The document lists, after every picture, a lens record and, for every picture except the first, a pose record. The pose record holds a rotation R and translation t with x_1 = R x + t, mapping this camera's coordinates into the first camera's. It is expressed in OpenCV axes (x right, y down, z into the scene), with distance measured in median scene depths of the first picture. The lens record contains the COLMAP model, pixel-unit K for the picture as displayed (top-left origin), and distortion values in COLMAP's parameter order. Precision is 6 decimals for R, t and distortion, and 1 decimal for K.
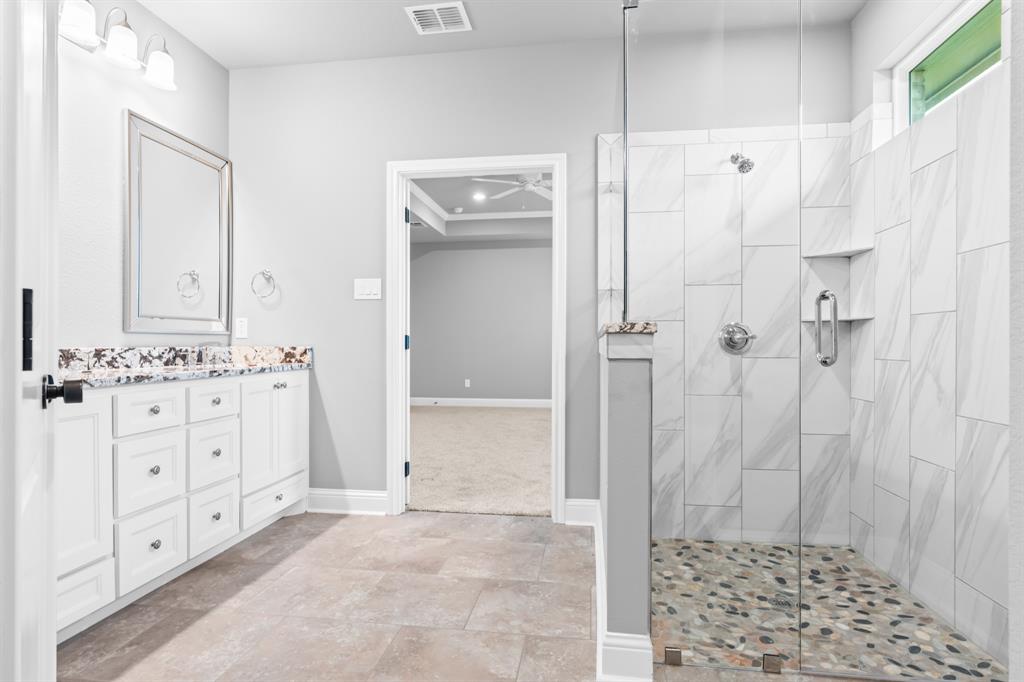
lens RADIAL K [[556.0, 0, 511.5], [0, 556.0, 342.4], [0, 0, 1]] dist [-0.001437, -0.000131]
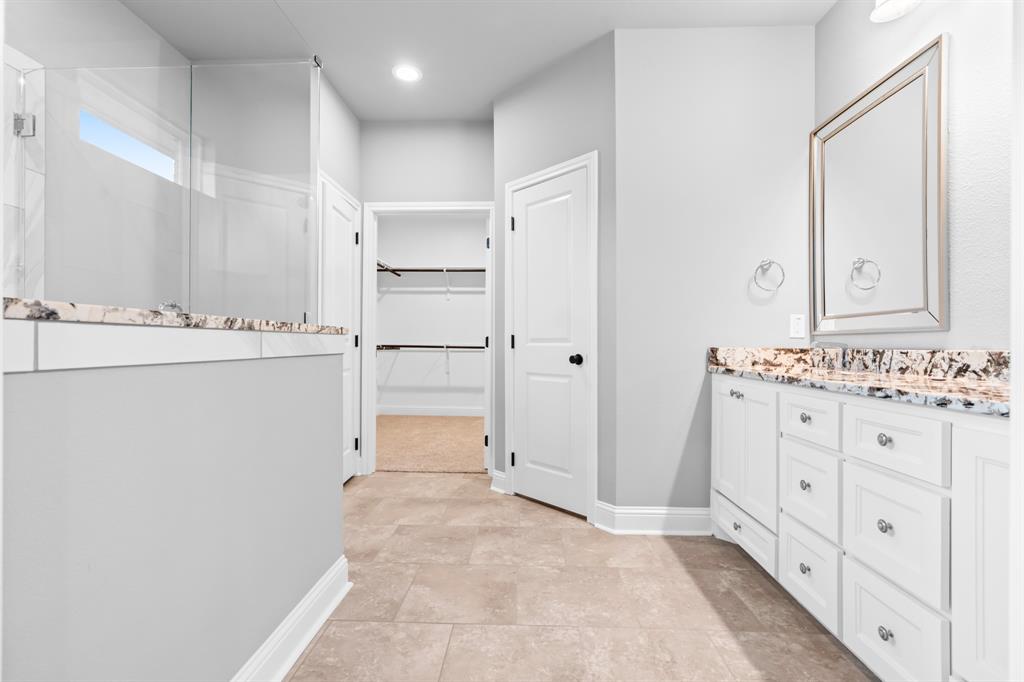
lens RADIAL K [[469.0, 0, 512.0], [0, 469.0, 341.9], [0, 0, 1]] dist [-0.001877, 0.001500]
pose [[-0.994663, -0.004638, -0.103071, -0.093520], [-0.003810, 0.999959, -0.008225, 0.007252], [0.103105, -0.007789, -0.994640, 1.727010]]
